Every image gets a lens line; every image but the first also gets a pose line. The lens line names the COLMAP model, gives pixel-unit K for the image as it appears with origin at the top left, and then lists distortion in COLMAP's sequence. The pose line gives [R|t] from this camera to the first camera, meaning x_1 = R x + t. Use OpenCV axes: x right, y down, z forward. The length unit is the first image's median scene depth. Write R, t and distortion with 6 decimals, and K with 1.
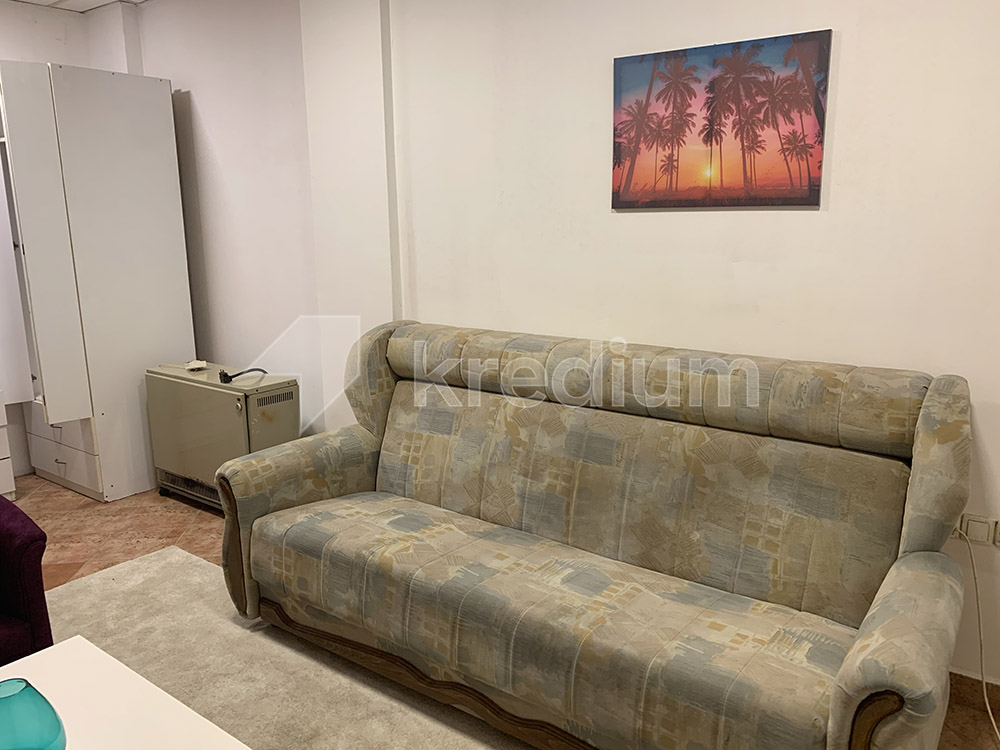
lens RADIAL K [[767.6, 0, 501.7], [0, 767.6, 370.2], [0, 0, 1]] dist [0.040436, -0.043815]
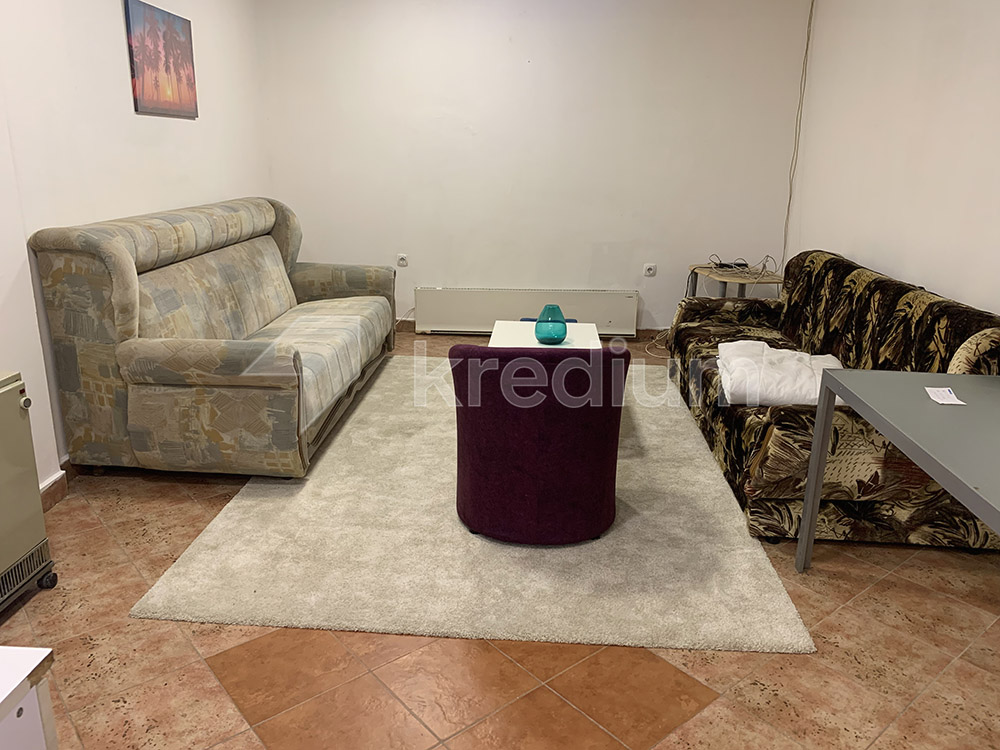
lens RADIAL K [[767.6, 0, 495.1], [0, 767.6, 370.6], [0, 0, 1]] dist [0.040436, -0.043815]
pose [[-0.546702, -0.234562, 0.803802, -1.455966], [0.154625, 0.915170, 0.372229, -0.214280], [-0.822927, 0.327786, -0.464056, 1.329459]]
